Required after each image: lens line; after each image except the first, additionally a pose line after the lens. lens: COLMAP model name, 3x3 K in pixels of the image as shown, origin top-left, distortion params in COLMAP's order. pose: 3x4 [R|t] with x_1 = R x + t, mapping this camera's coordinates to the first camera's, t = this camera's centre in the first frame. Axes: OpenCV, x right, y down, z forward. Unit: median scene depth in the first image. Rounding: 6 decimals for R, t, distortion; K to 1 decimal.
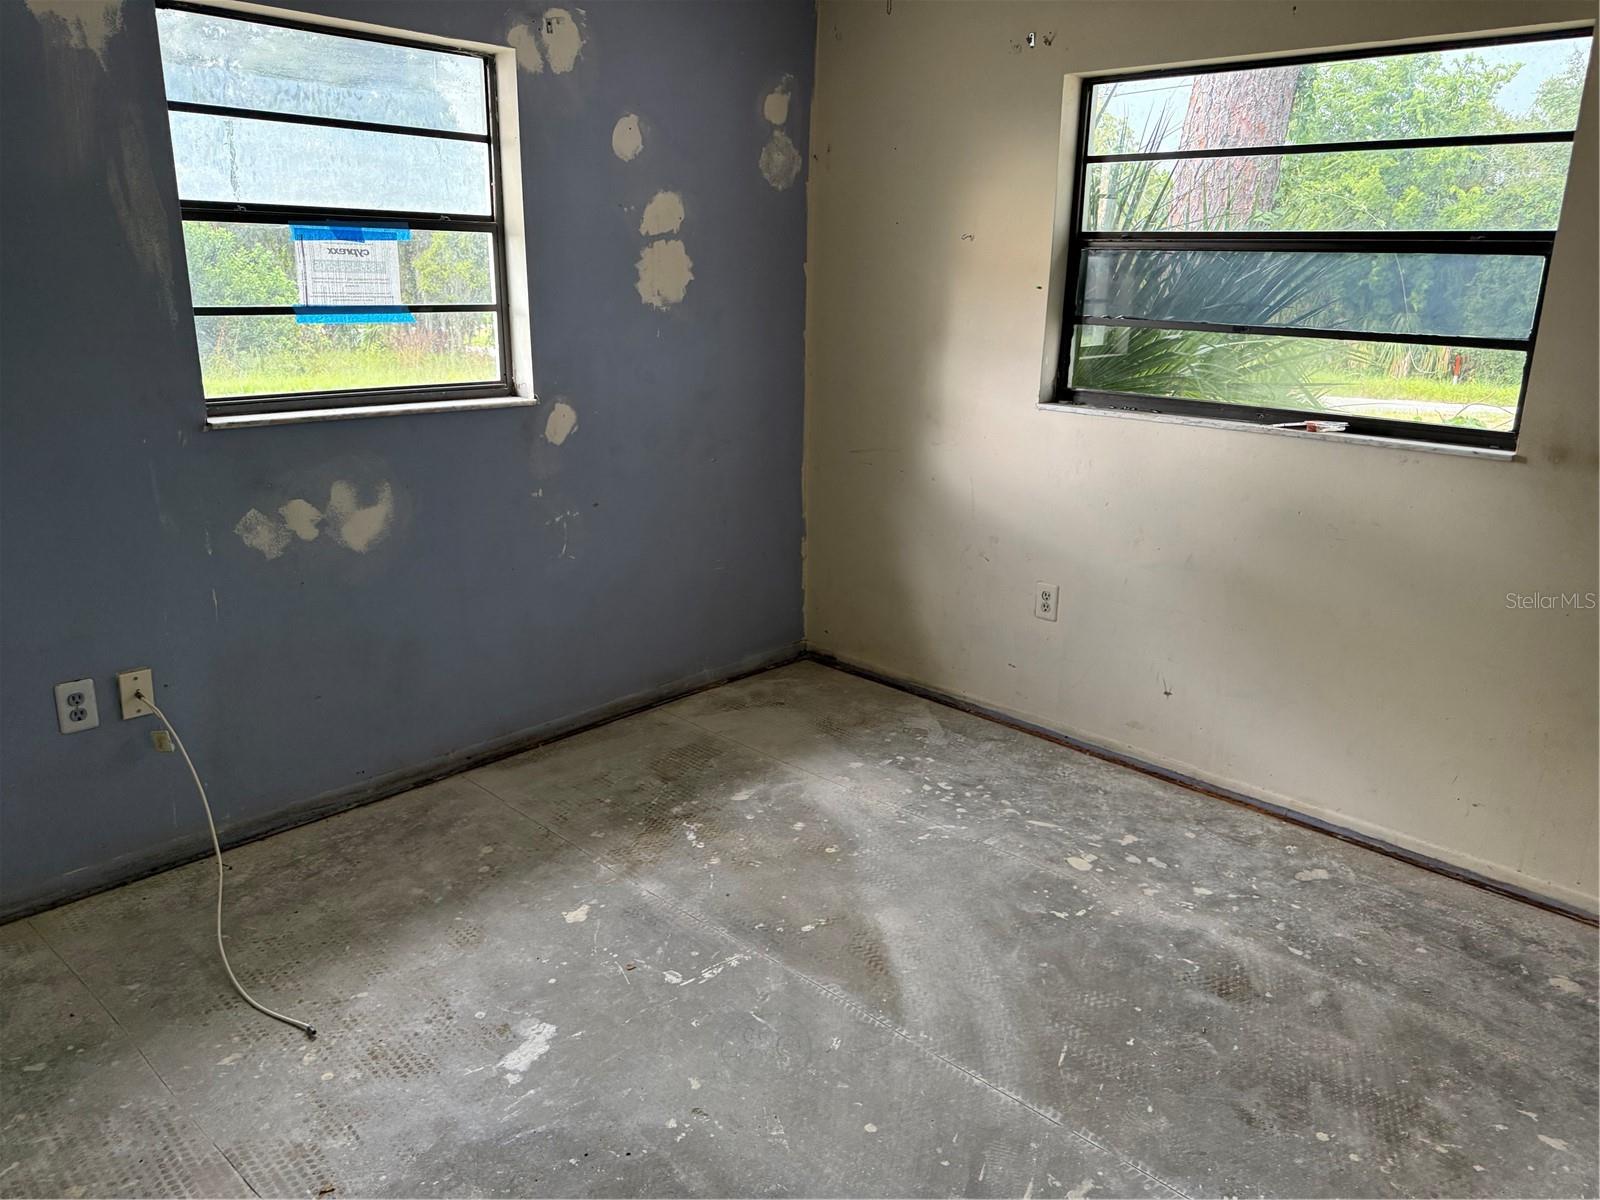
lens RADIAL K [[1120.9, 0, 801.8], [0, 1120.9, 600.0], [0, 0, 1]] dist [0.030652, -0.039998]
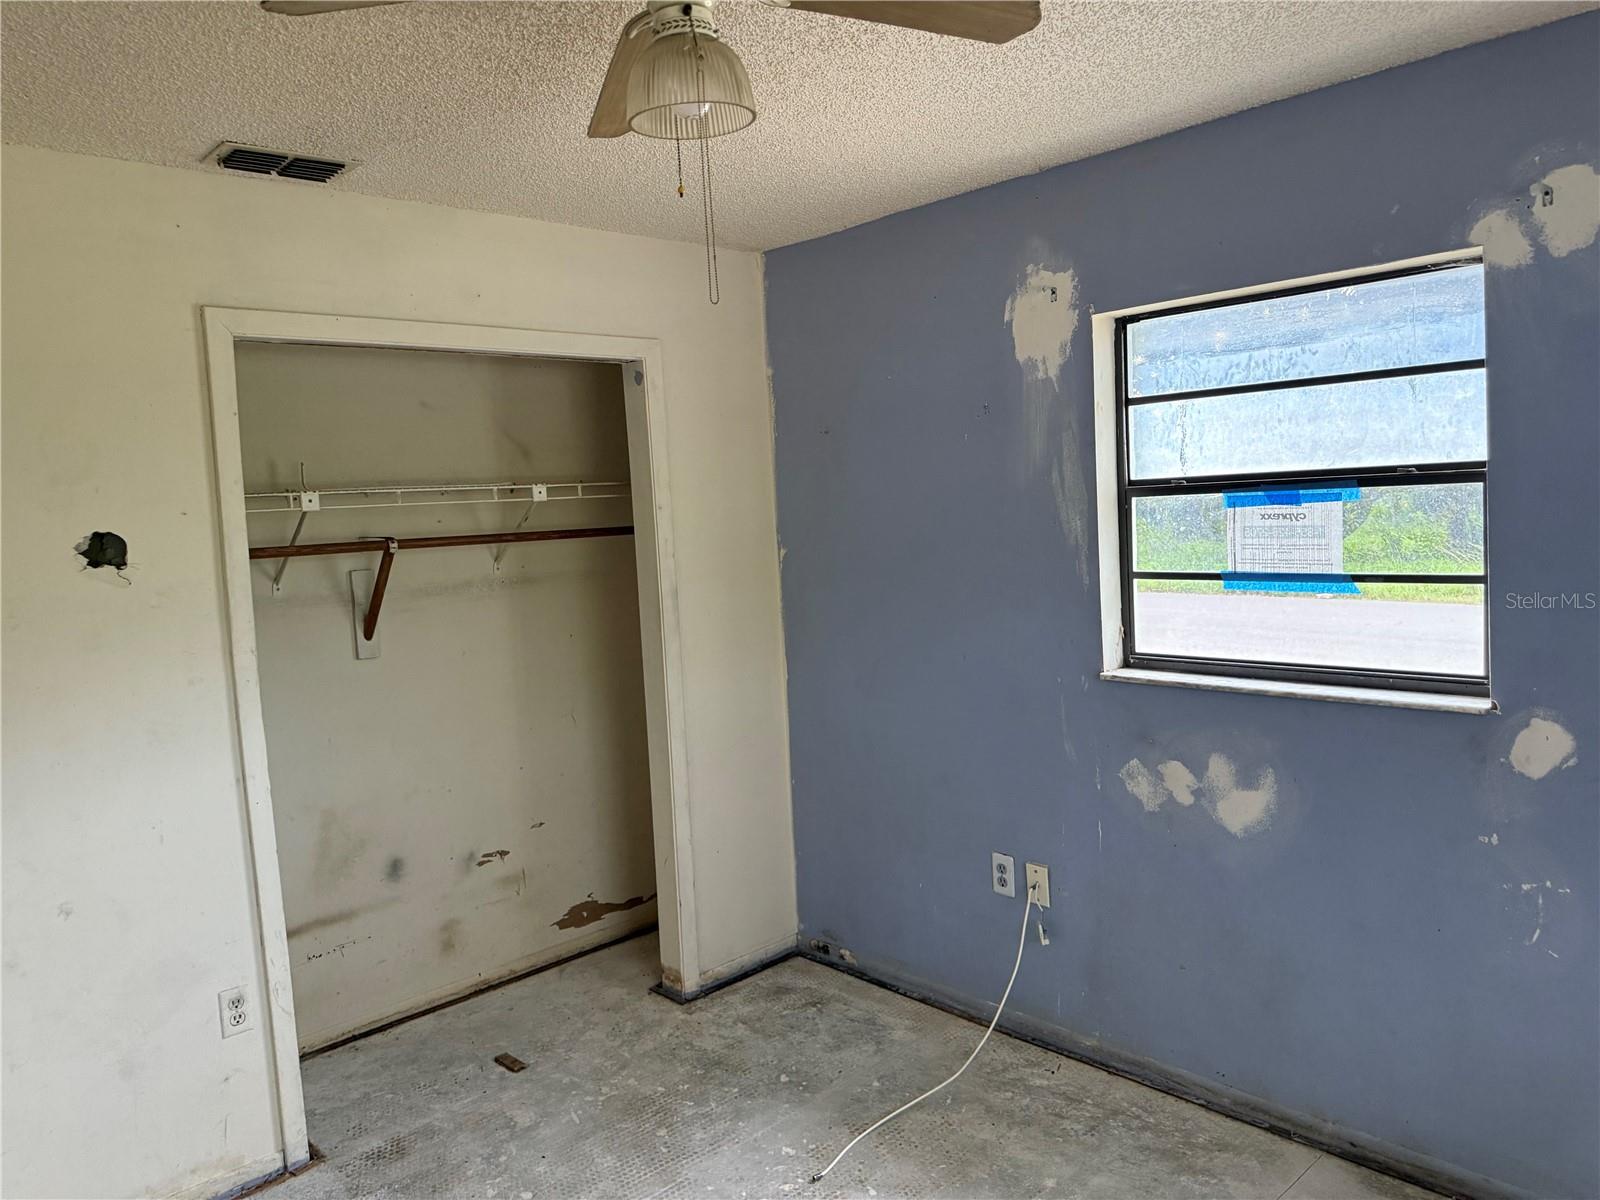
lens RADIAL K [[1120.9, 0, 795.6], [0, 1120.9, 589.8], [0, 0, 1]] dist [0.030652, -0.039998]
pose [[-0.045998, 0.064178, -0.996878, 0.542675], [-0.227952, 0.970930, 0.073026, -0.229901], [0.972585, 0.230599, -0.030031, 0.661656]]
